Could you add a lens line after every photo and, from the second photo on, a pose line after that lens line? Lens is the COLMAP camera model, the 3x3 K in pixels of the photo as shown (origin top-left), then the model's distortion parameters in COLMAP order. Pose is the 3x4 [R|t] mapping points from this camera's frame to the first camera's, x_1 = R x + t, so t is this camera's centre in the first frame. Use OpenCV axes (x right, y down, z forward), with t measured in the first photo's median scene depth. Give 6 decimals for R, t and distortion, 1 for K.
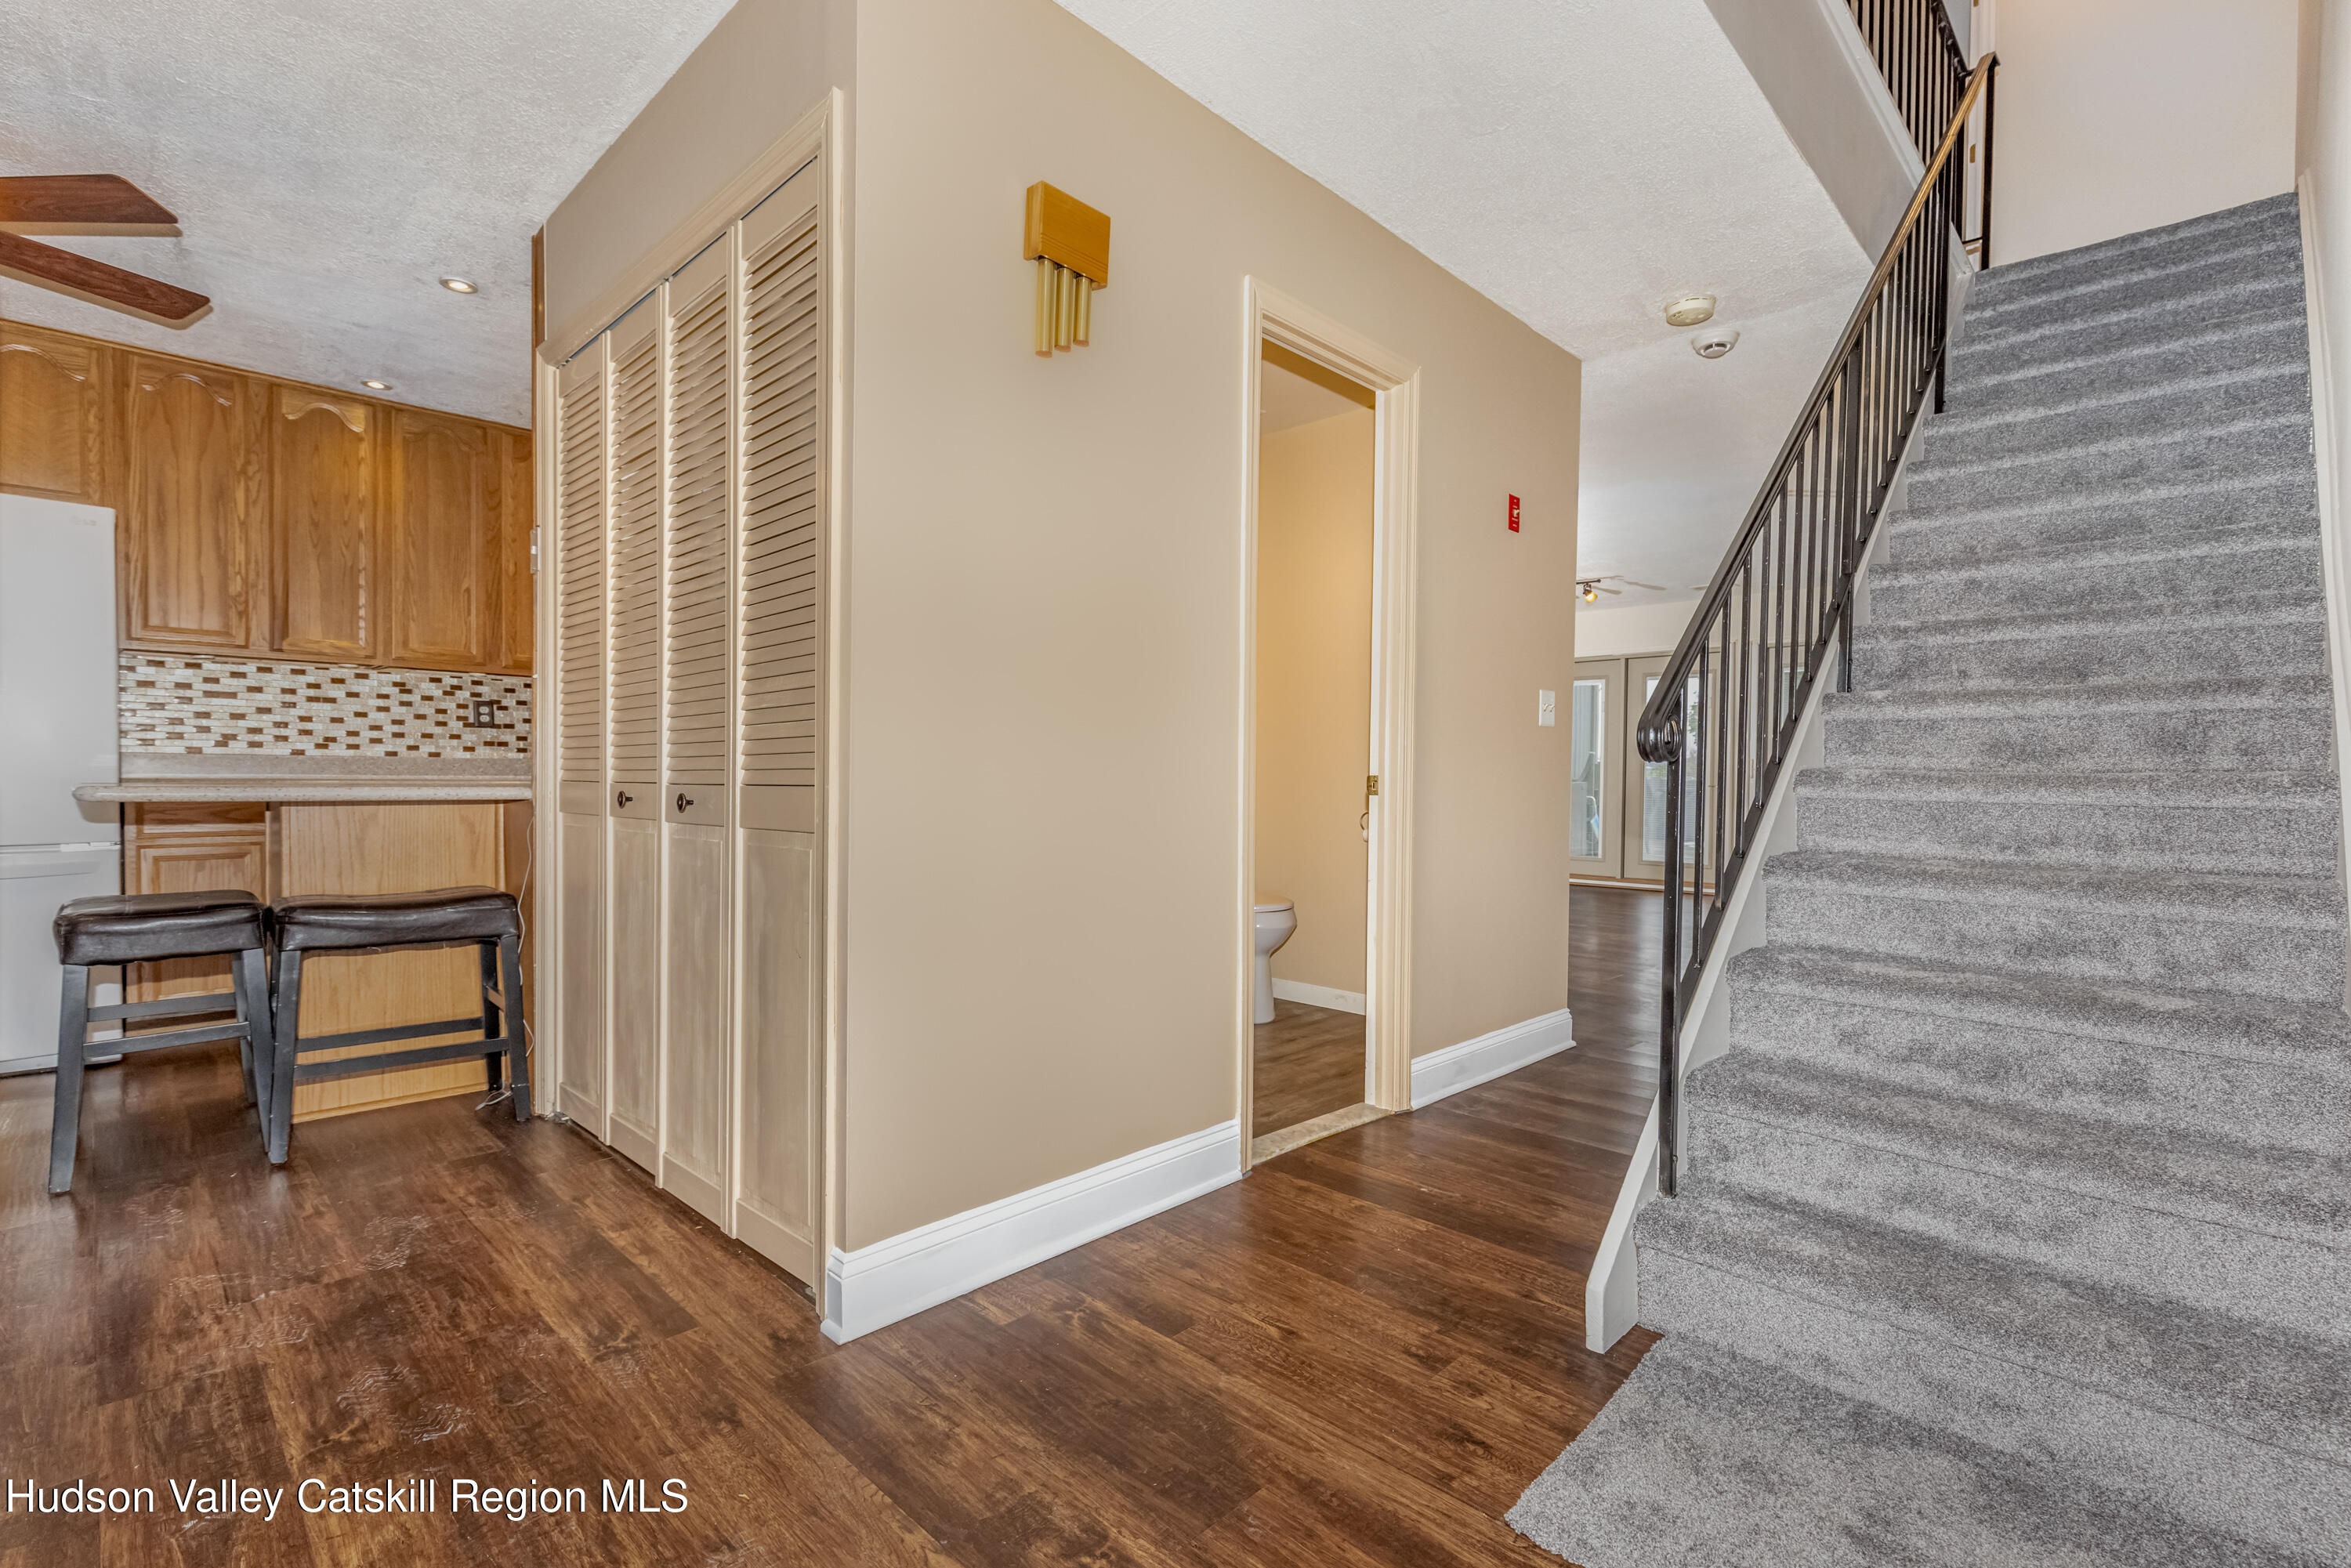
lens RADIAL K [[1079.8, 0, 1176.4], [0, 1079.8, 798.4], [0, 0, 1]] dist [0.002656, 0.000227]
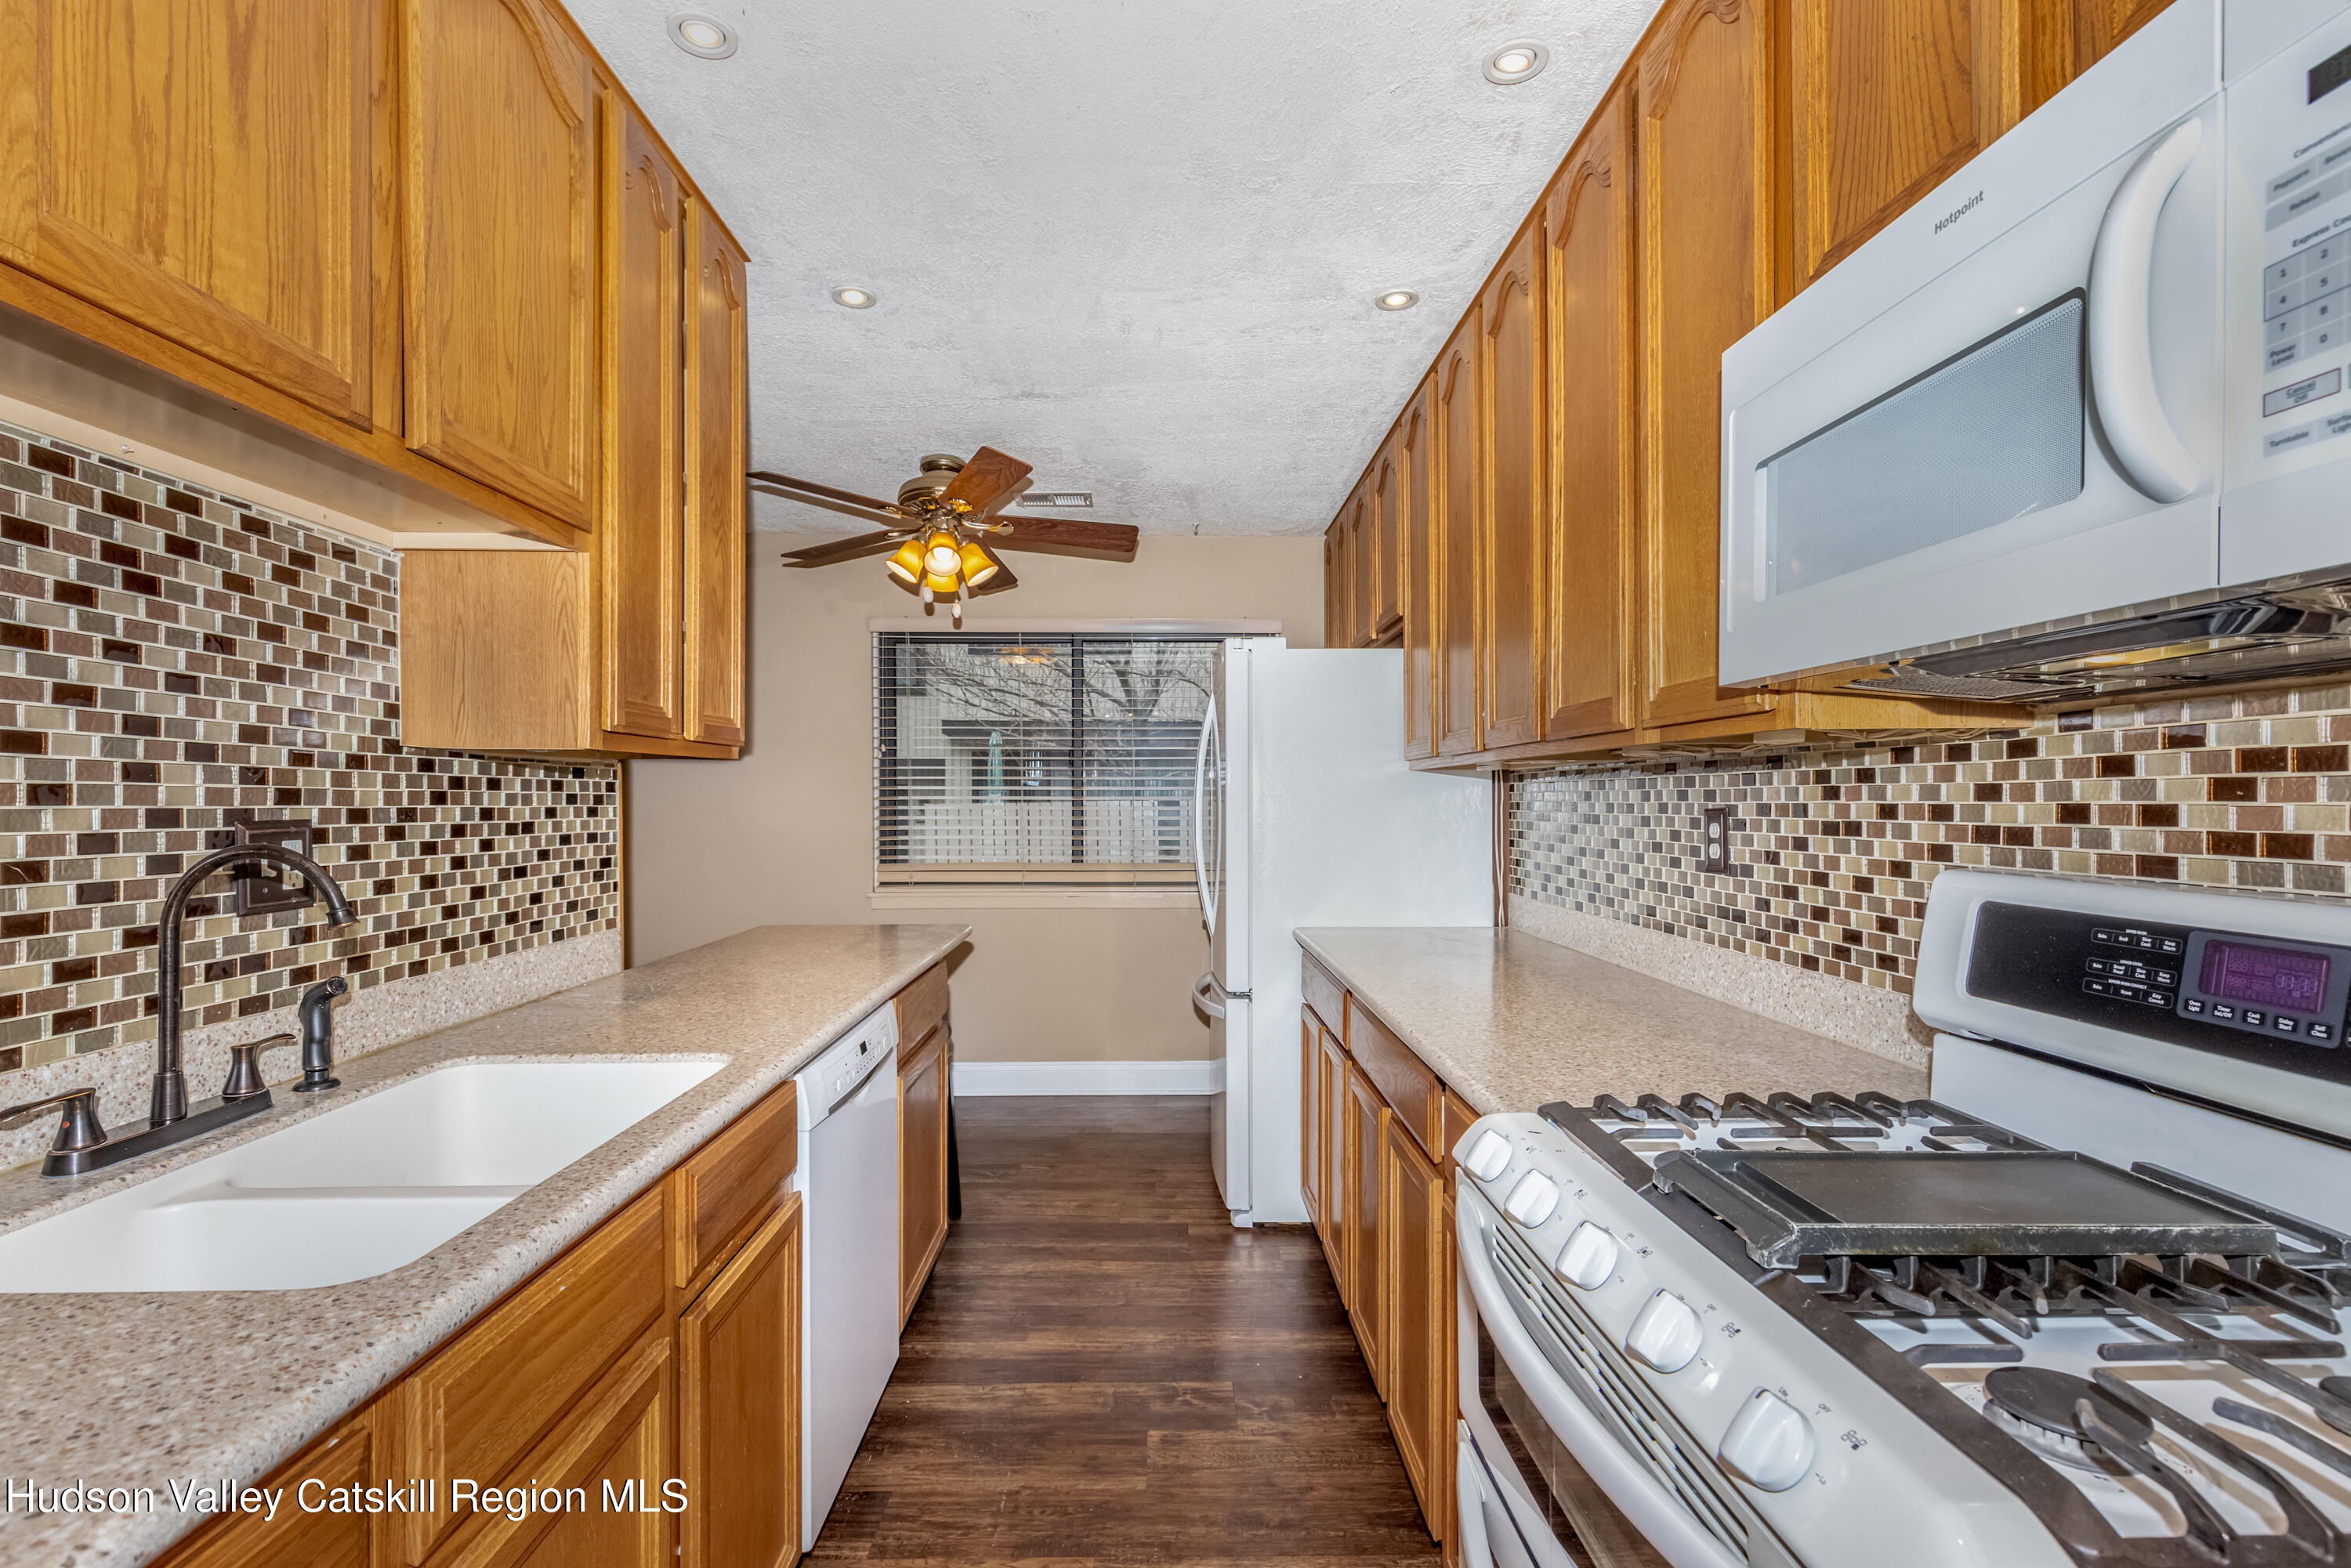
lens RADIAL K [[1079.8, 0, 1162.7], [0, 1079.8, 795.5], [0, 0, 1]] dist [0.002656, 0.000227]
pose [[-0.706988, -0.020846, -0.706918, -0.239084], [-0.030579, 0.999532, 0.001107, -0.110396], [0.706564, 0.022399, -0.707294, 1.412617]]
